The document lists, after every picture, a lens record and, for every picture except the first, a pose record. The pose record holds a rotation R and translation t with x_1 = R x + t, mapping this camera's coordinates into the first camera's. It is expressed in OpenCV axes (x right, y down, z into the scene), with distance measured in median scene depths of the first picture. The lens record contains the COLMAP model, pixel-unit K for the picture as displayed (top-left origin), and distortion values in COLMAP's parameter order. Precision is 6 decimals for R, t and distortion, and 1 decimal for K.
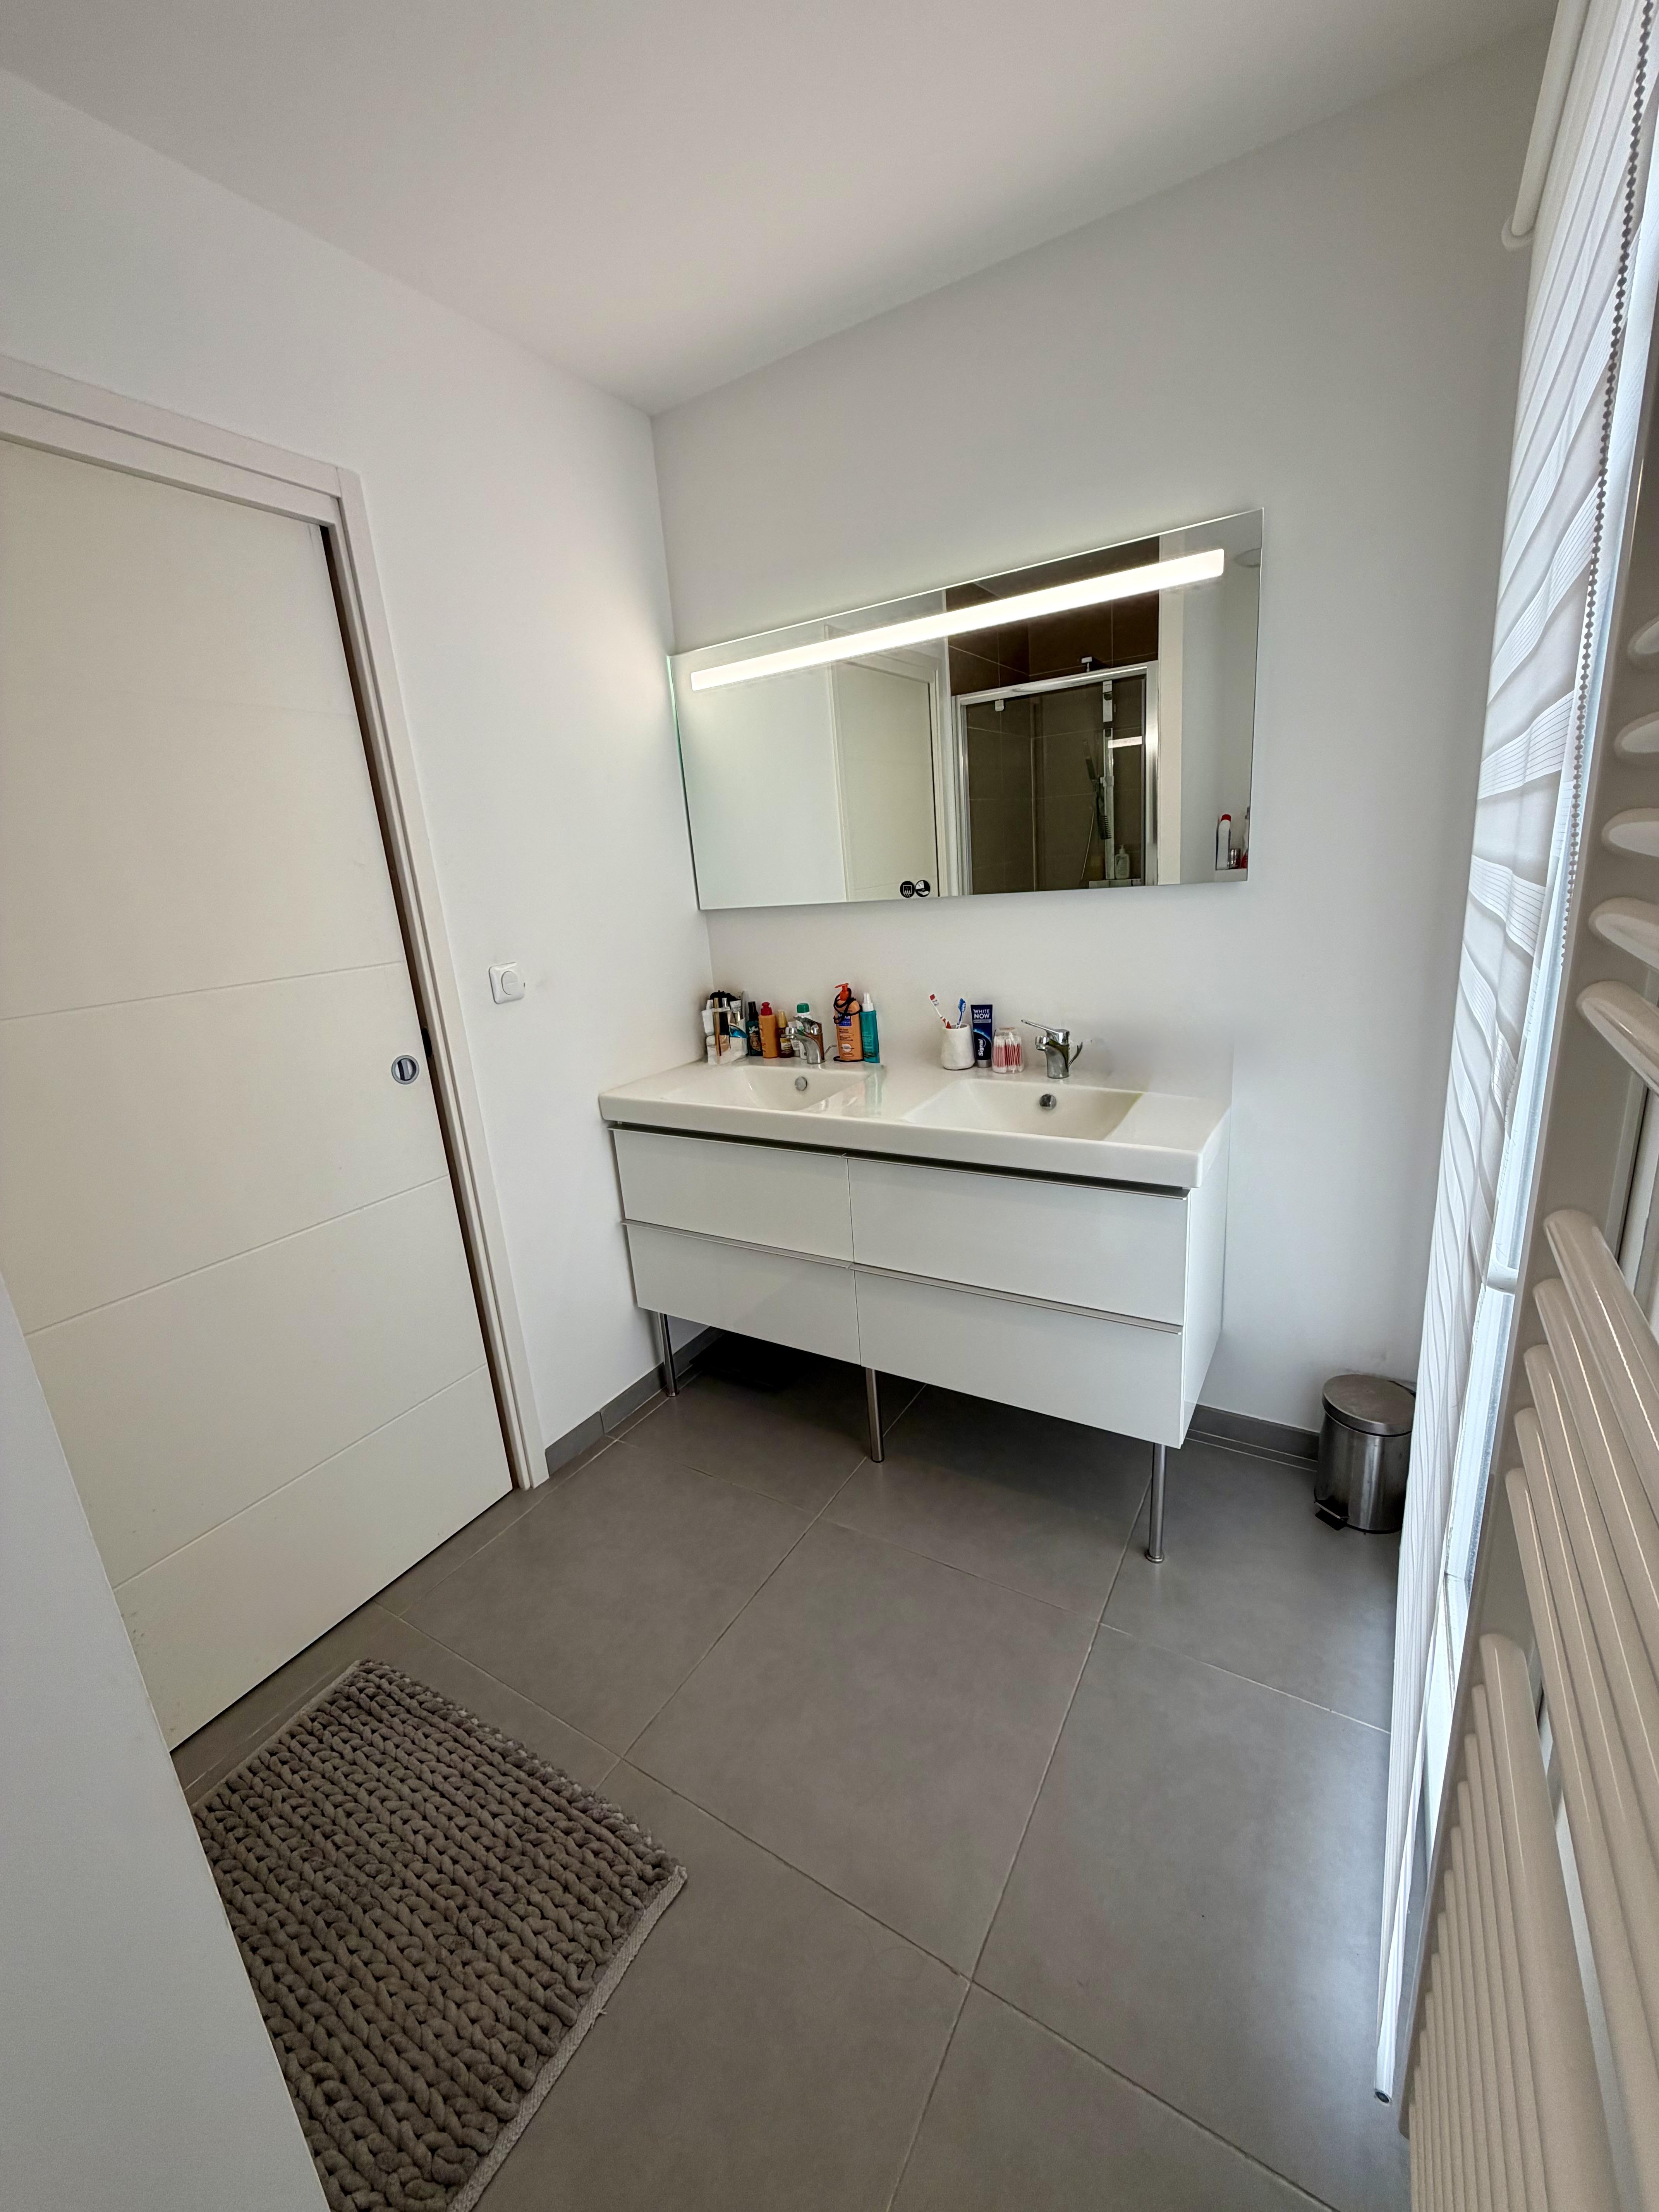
lens RADIAL K [[883.5, 0, 829.5], [0, 883.5, 1106.0], [0, 0, 1]] dist [0.000577, 0.000016]
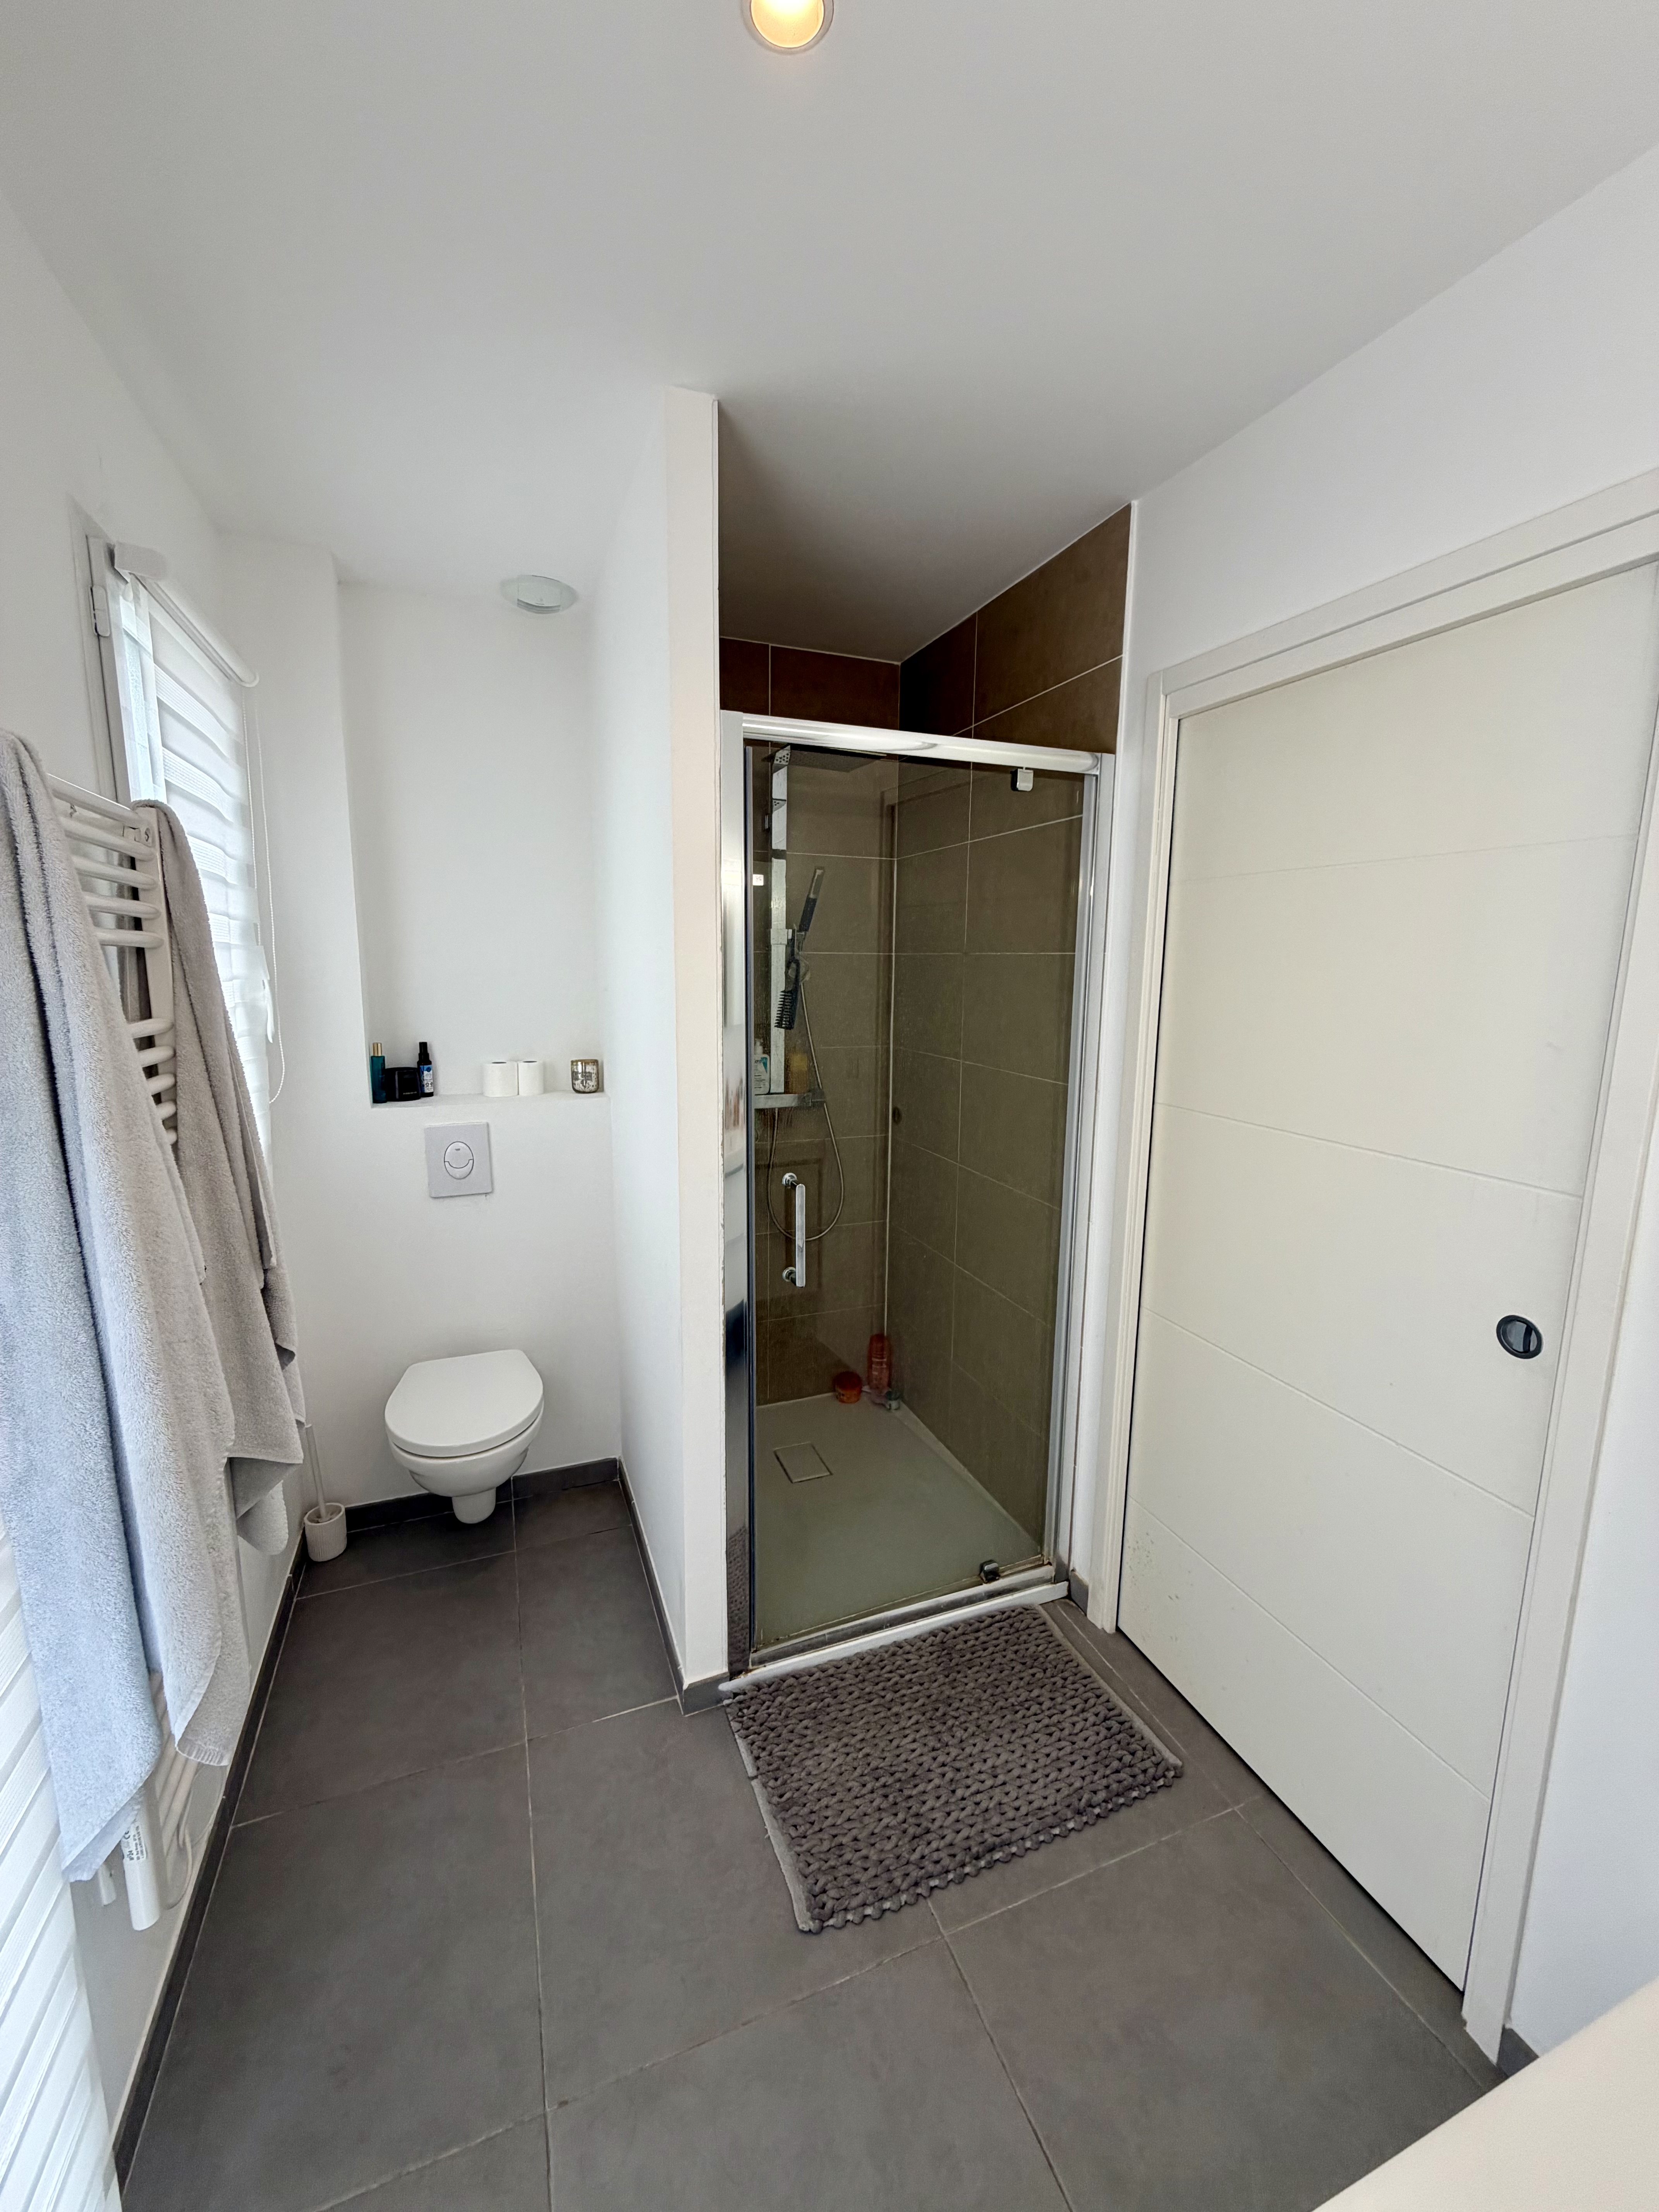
lens RADIAL K [[883.5, 0, 829.5], [0, 883.5, 1106.0], [0, 0, 1]] dist [0.000577, 0.000016]
pose [[-0.612080, 0.190362, -0.767542, 0.462619], [-0.179945, 0.911605, 0.369589, -0.492989], [0.770050, 0.364333, -0.523721, 1.183863]]
